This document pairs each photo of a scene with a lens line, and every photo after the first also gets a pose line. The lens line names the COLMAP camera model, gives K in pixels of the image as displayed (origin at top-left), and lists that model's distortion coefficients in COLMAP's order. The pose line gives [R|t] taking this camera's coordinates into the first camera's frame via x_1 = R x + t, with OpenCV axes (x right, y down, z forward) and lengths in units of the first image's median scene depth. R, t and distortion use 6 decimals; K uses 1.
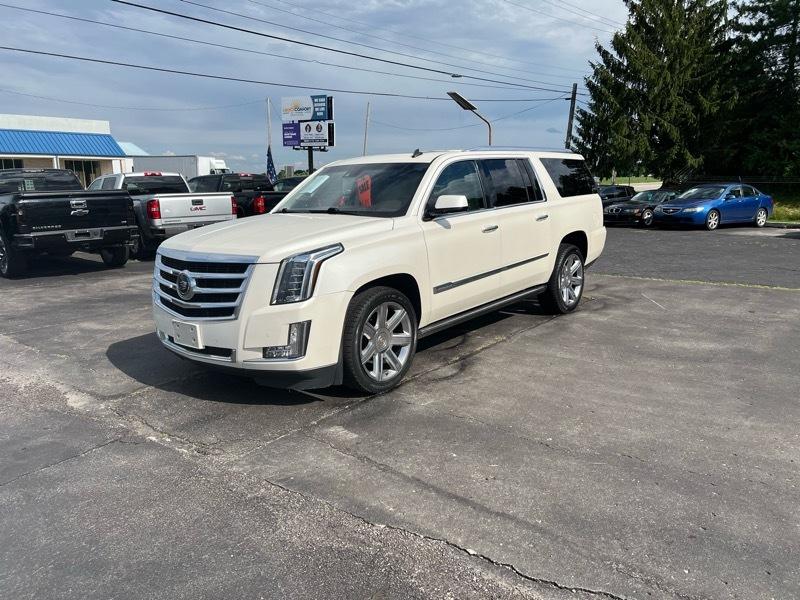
lens RADIAL K [[649.0, 0, 395.4], [0, 649.0, 298.3], [0, 0, 1]] dist [0.029669, -0.047806]
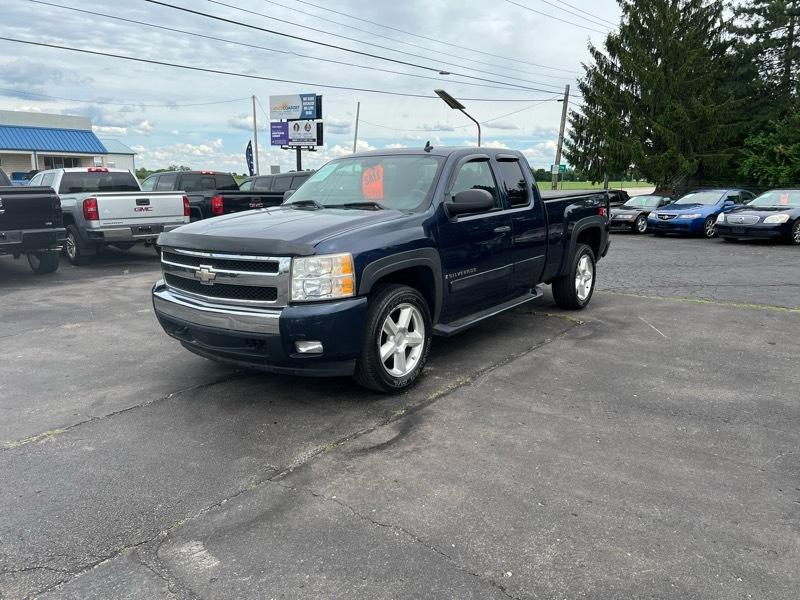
lens RADIAL K [[649.0, 0, 404.0], [0, 649.0, 298.6], [0, 0, 1]] dist [0.029669, -0.047806]
pose [[0.999676, 0.008316, 0.024050, 0.075854], [-0.008267, 0.999964, -0.002148, -0.037867], [-0.024067, 0.001948, 0.999708, 0.230756]]
